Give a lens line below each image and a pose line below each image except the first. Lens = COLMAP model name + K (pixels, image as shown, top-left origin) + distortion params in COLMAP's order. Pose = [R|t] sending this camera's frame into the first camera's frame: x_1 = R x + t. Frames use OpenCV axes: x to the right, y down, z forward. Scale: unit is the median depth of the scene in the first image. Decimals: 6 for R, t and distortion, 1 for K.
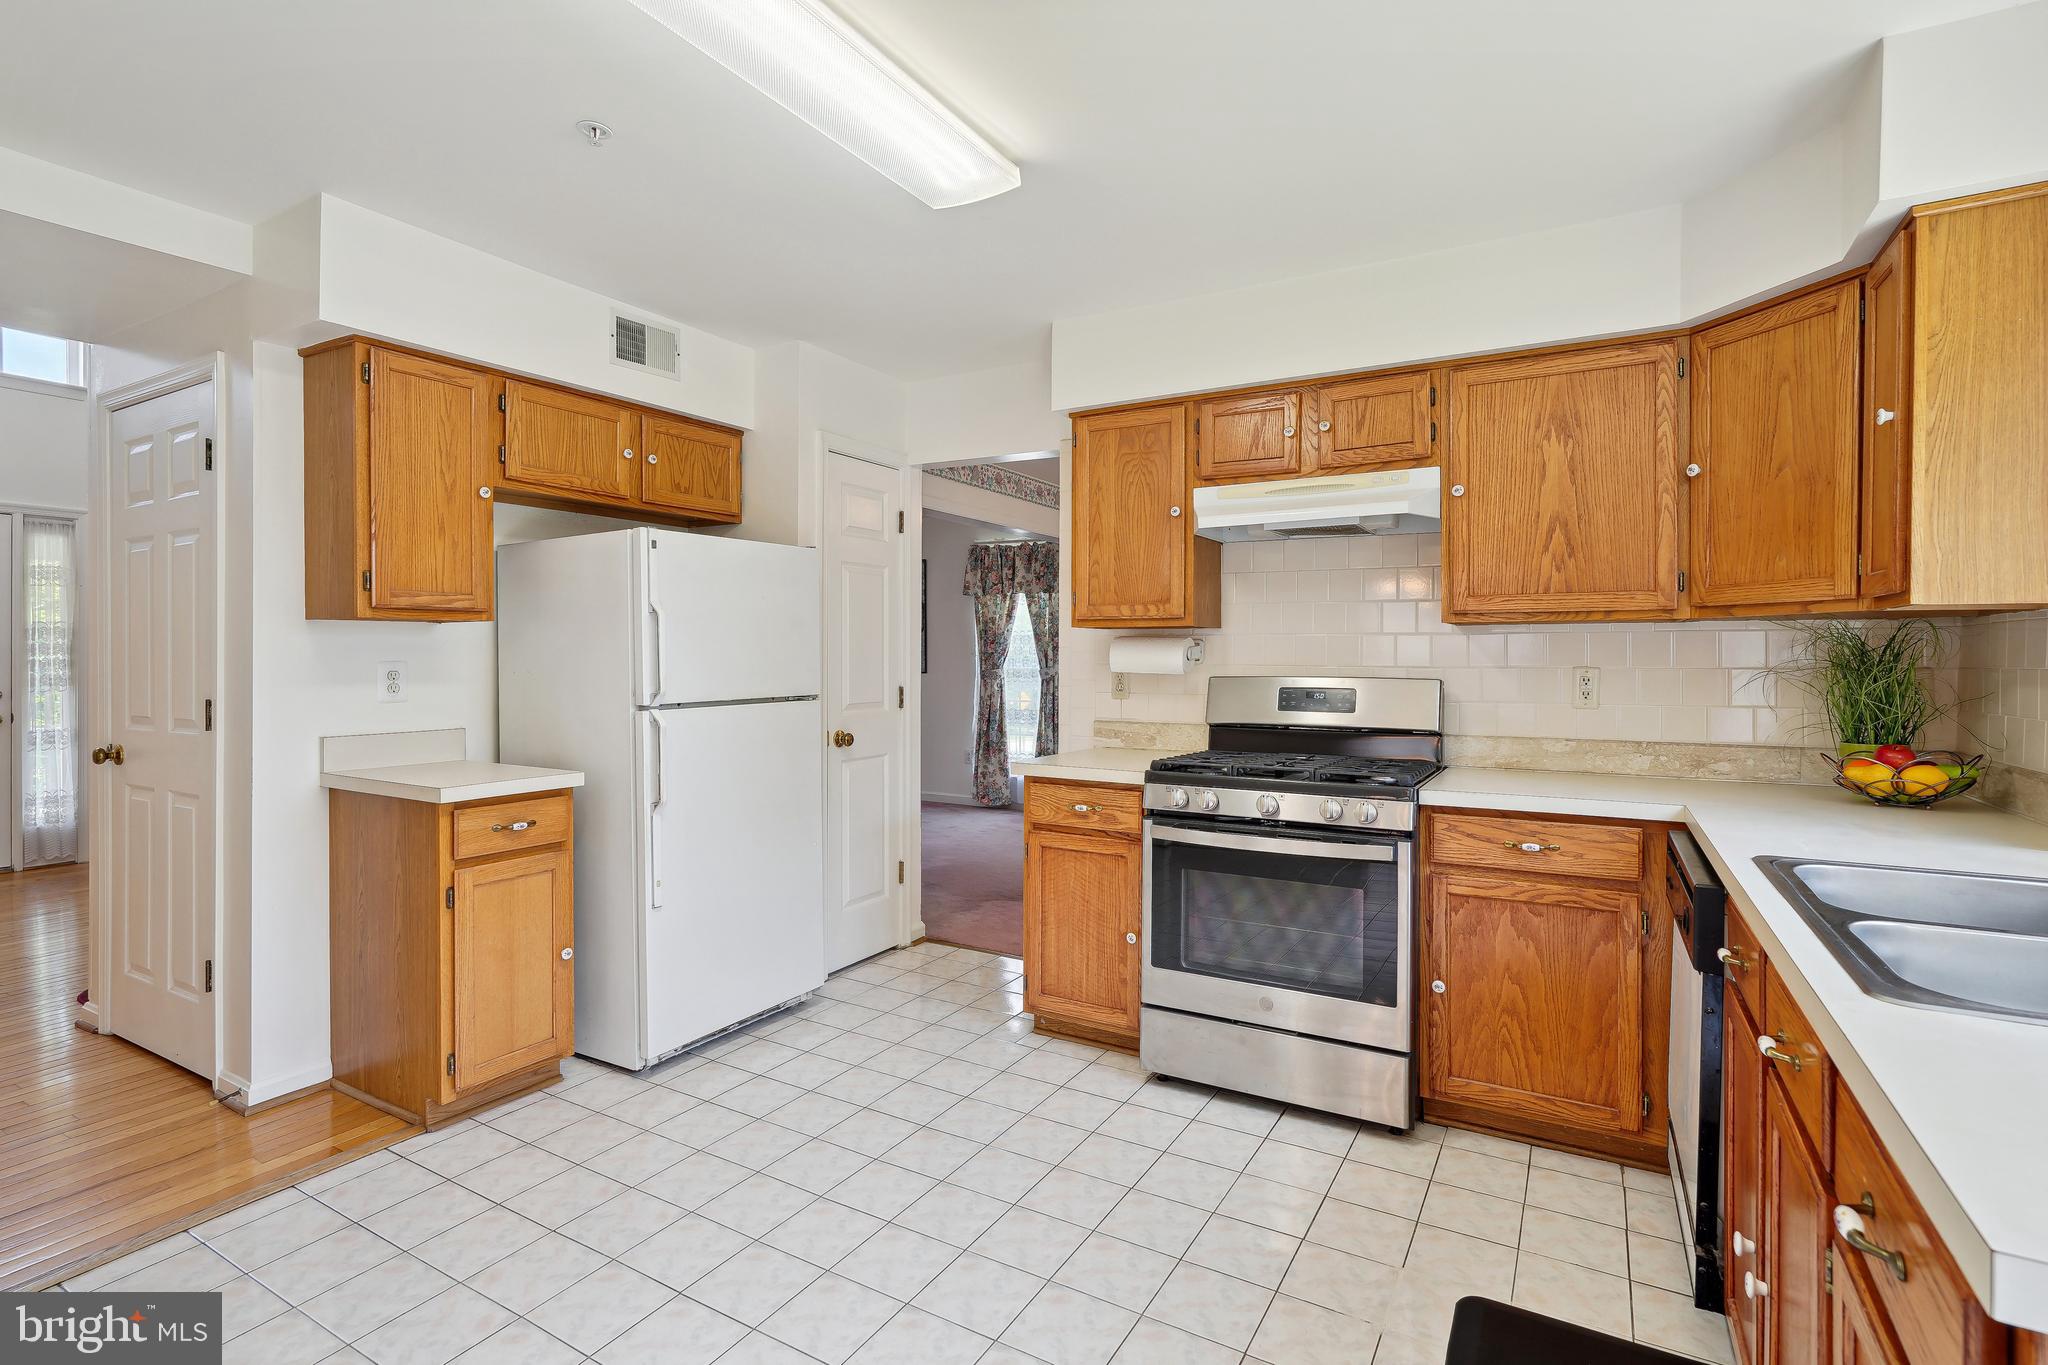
lens RADIAL K [[992.3, 0, 1014.2], [0, 992.3, 658.5], [0, 0, 1]] dist [-0.001365, -0.000592]
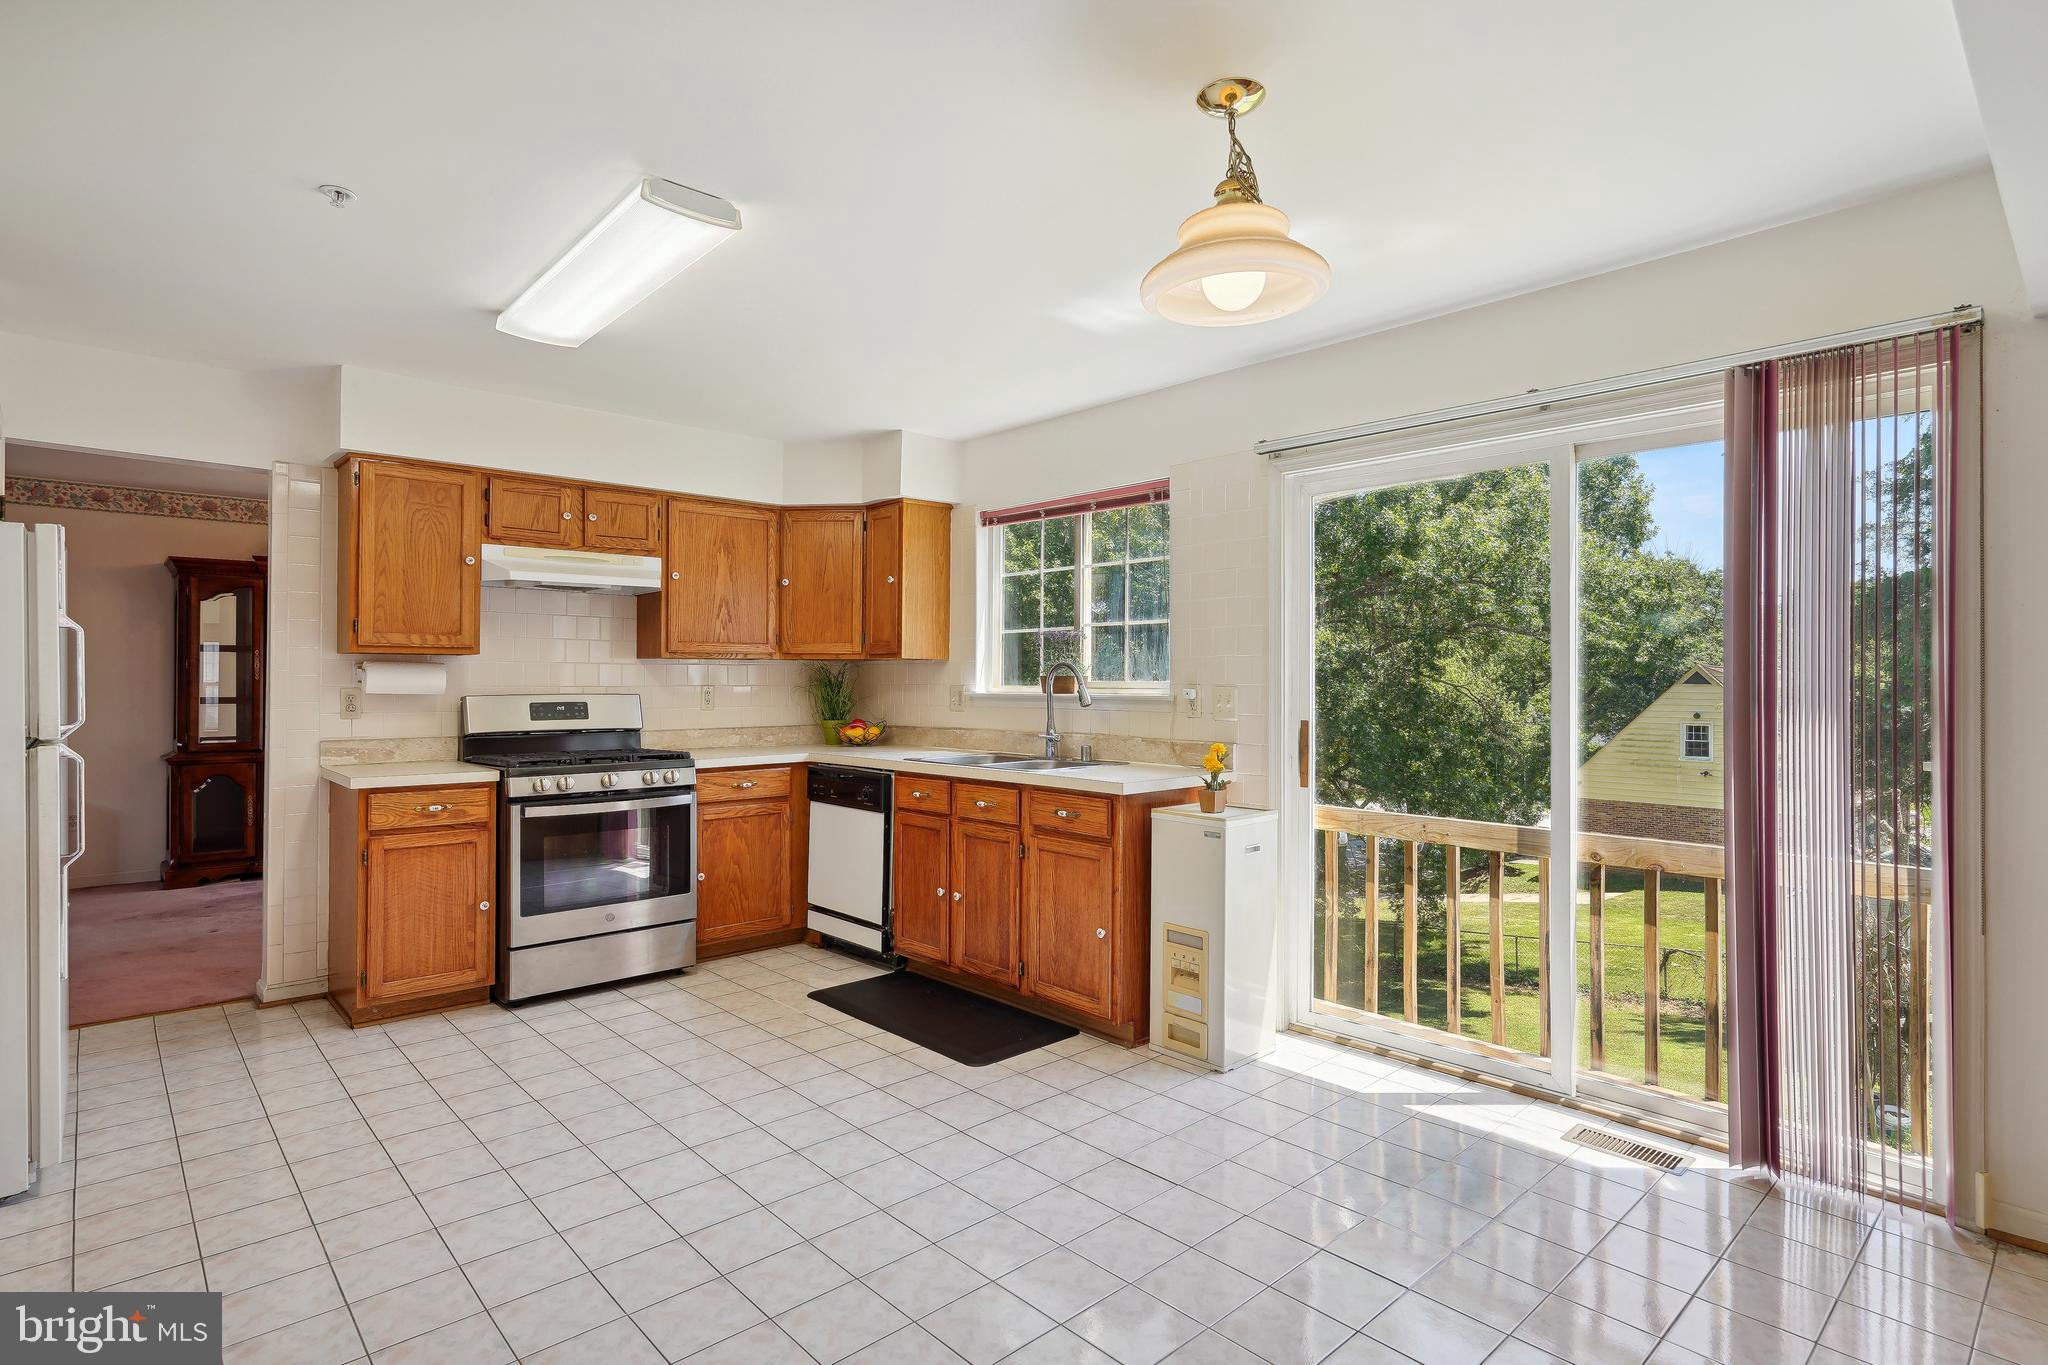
lens RADIAL K [[1030.6, 0, 1023.0], [0, 1030.6, 676.1], [0, 0, 1]] dist [-0.002760, 0.000276]
pose [[0.292613, 0.002663, 0.956227, -1.014685], [0.001970, 0.999992, -0.003388, -0.000069], [-0.956229, 0.002875, 0.292605, -0.025986]]
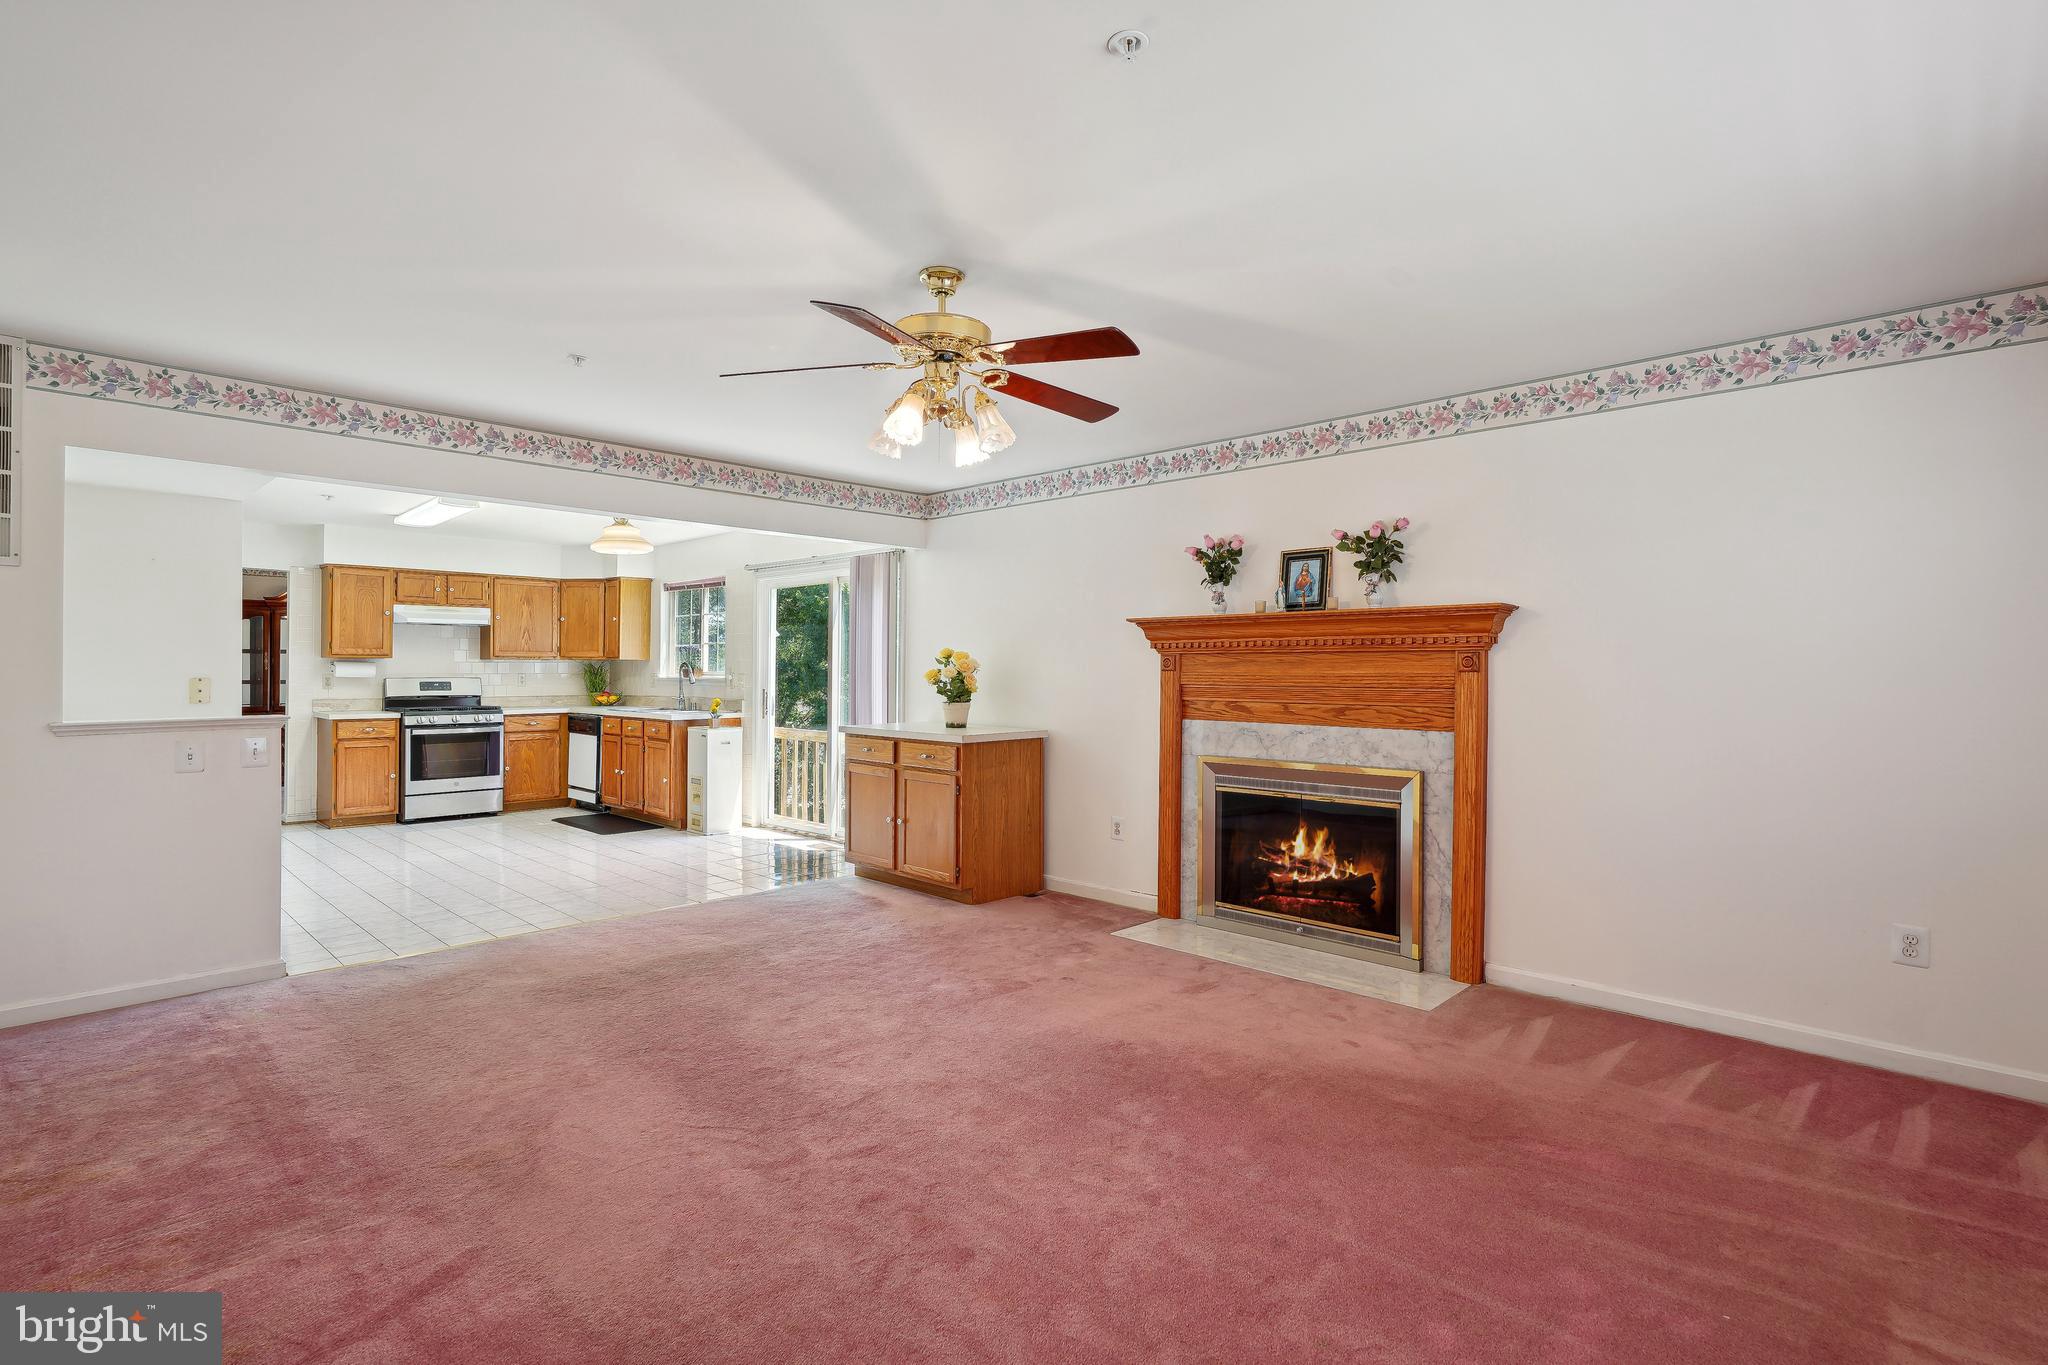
lens RADIAL K [[976.4, 0, 1019.0], [0, 976.4, 670.7], [0, 0, 1]] dist [-0.002637, -0.000438]
pose [[0.243587, 0.000160, 0.969879, -2.225600], [-0.000347, 1.000000, -0.000078, -0.000745], [-0.969879, -0.000318, 0.243587, -1.404257]]
